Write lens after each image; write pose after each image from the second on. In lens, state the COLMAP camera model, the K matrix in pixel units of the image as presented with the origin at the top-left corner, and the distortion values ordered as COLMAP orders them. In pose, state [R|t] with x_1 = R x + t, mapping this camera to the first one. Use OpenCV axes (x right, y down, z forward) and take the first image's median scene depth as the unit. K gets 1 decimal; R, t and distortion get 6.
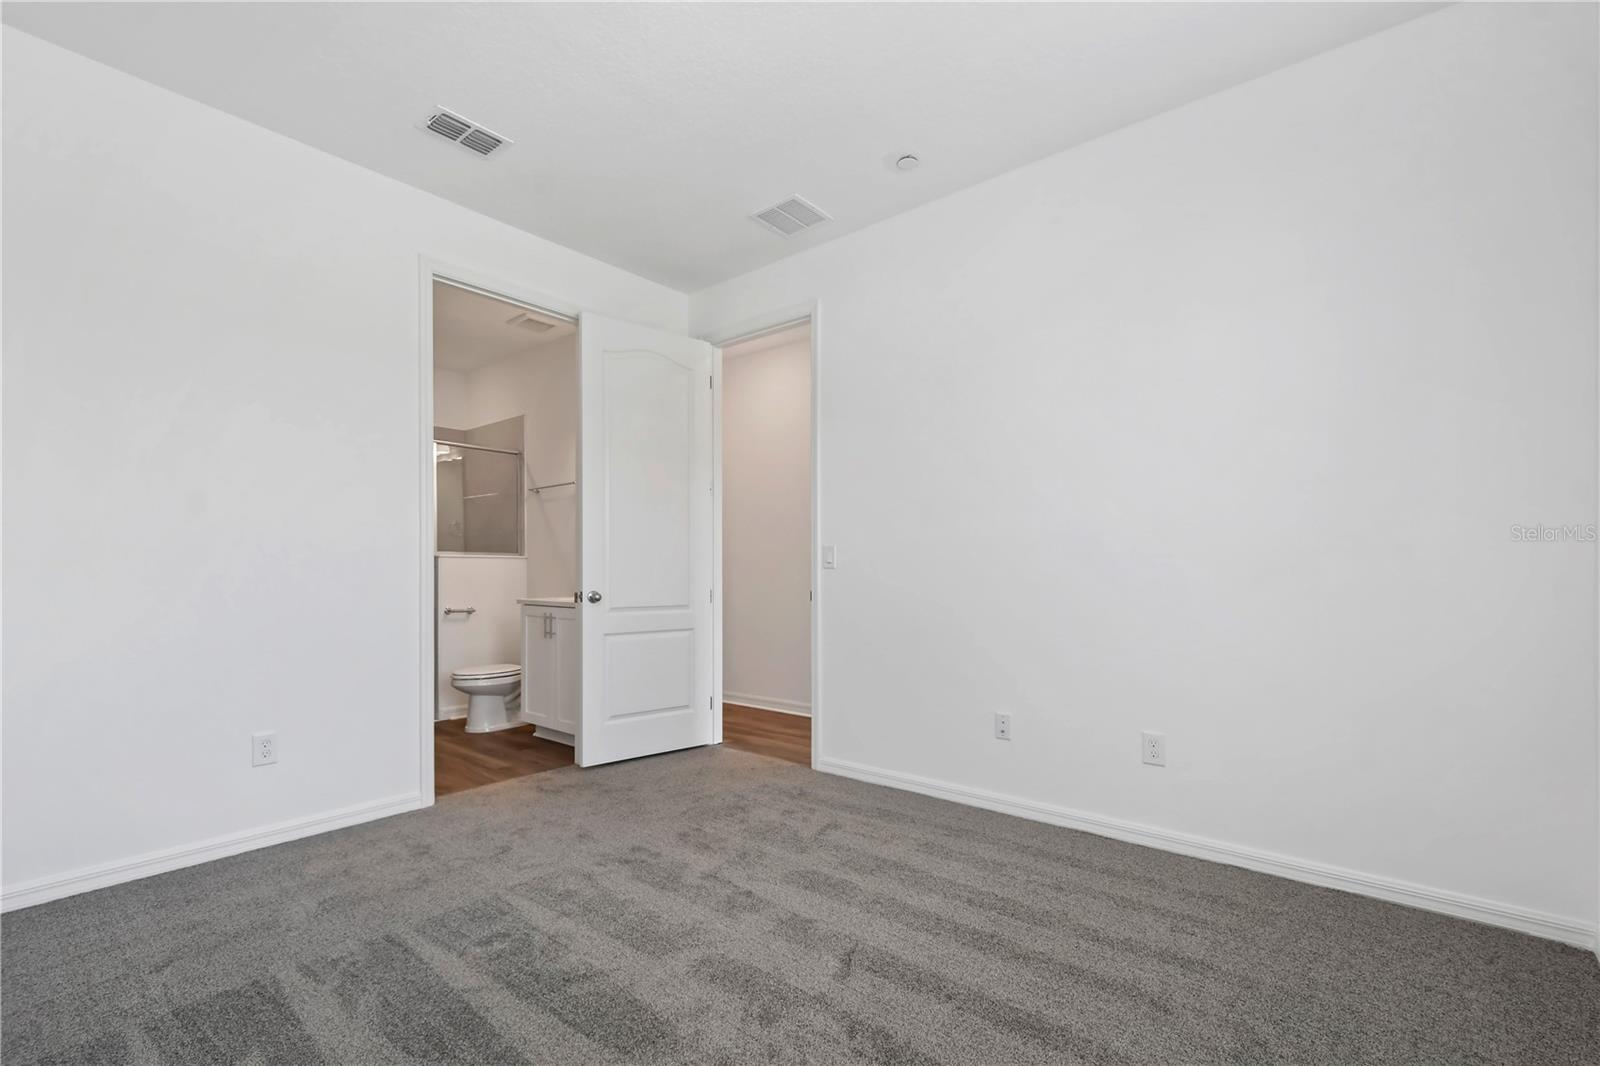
lens RADIAL K [[709.0, 0, 799.7], [0, 709.0, 543.8], [0, 0, 1]] dist [0.000613, 0.000258]
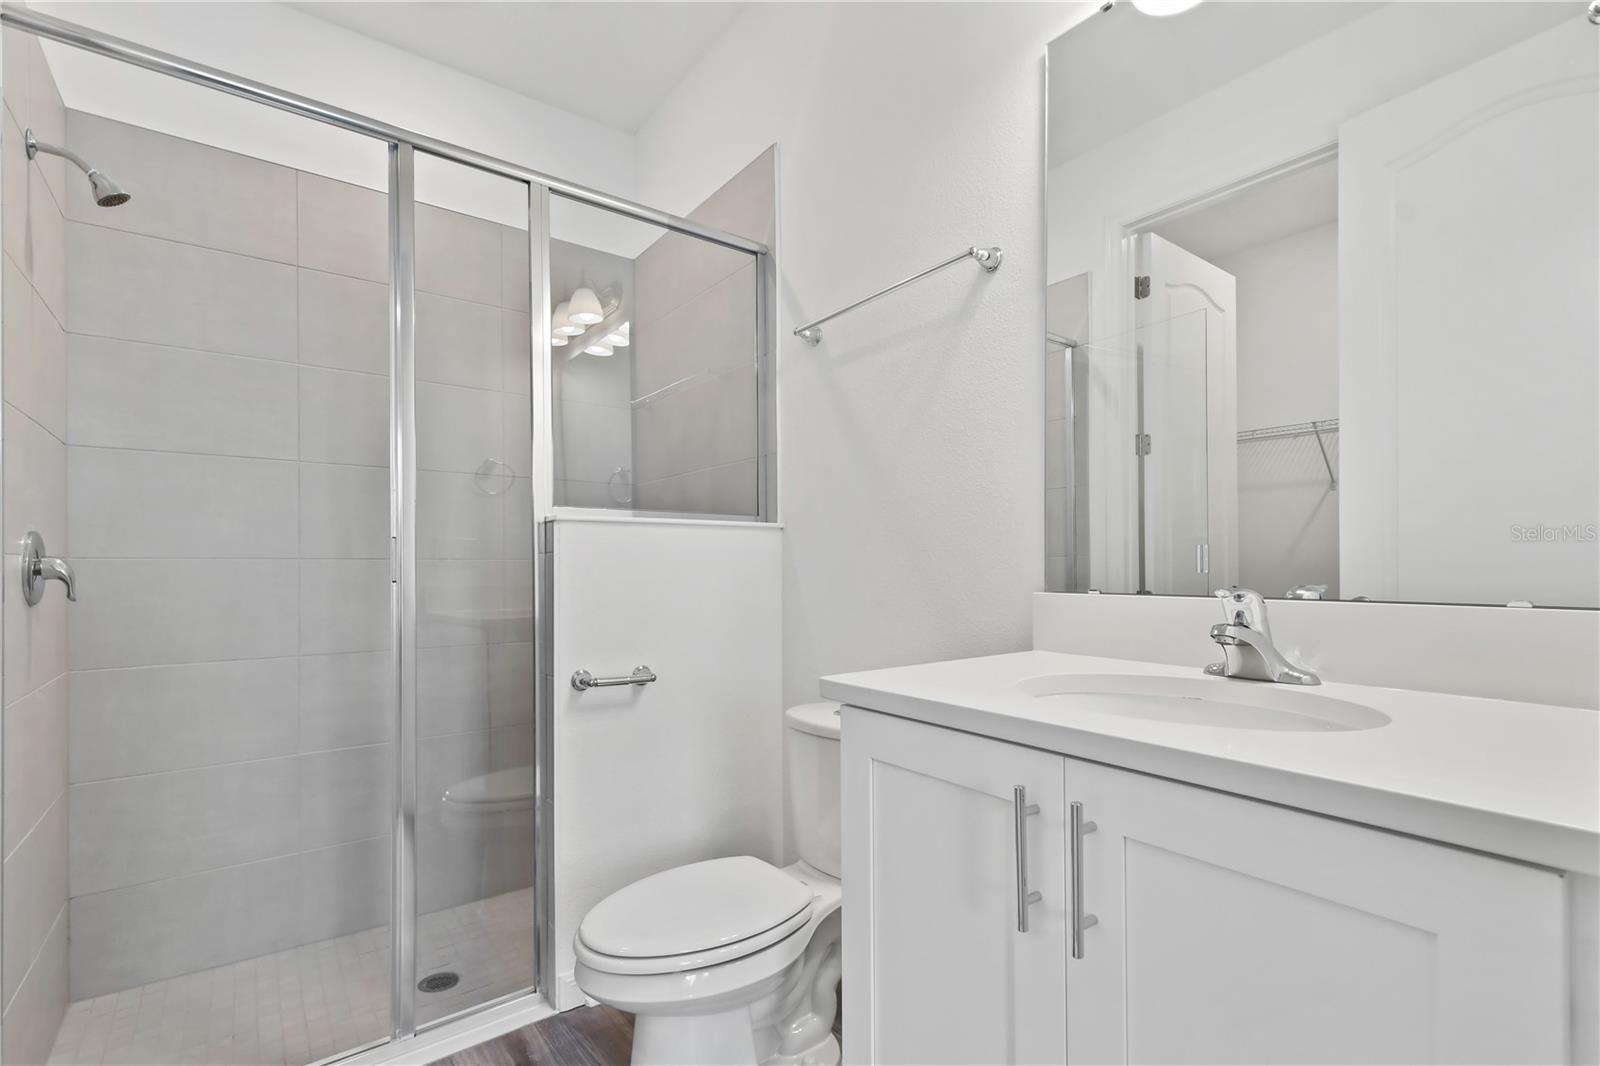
lens RADIAL K [[709.0, 0, 800.1], [0, 709.0, 544.6], [0, 0, 1]] dist [0.000613, 0.000258]
pose [[0.972638, -0.010210, -0.232101, -0.290960], [0.007460, 0.999891, -0.012721, 0.032787], [0.232205, 0.010641, 0.972609, 0.640779]]
